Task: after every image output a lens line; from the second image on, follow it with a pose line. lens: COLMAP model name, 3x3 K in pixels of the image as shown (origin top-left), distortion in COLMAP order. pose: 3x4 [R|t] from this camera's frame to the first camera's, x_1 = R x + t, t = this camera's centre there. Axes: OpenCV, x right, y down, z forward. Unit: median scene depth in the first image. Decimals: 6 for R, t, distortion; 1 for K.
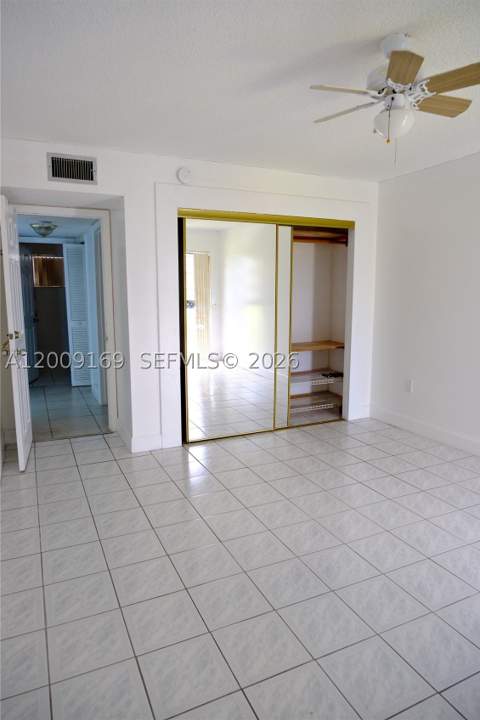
lens RADIAL K [[456.7, 0, 241.5], [0, 456.7, 359.7], [0, 0, 1]] dist [-0.034049, 0.000678]
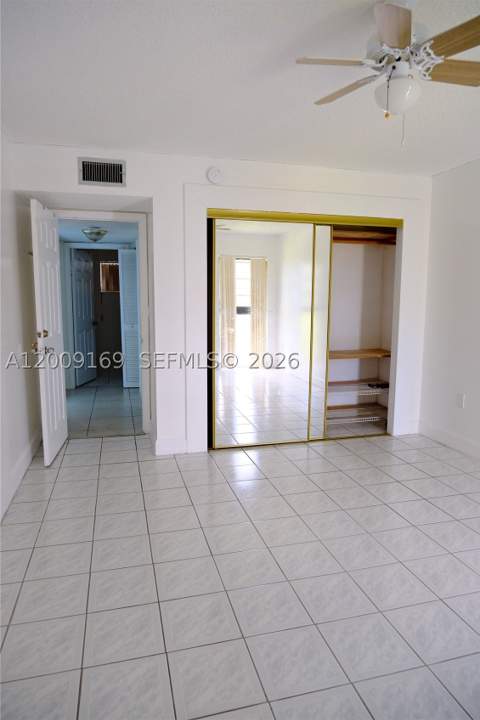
lens RADIAL K [[456.7, 0, 238.3], [0, 456.7, 359.3], [0, 0, 1]] dist [-0.034049, 0.000678]
pose [[0.984006, 0.028421, -0.175852, 0.096312], [-0.031905, 0.999346, -0.017017, 0.006021], [0.175254, 0.022355, 0.984269, 0.045940]]
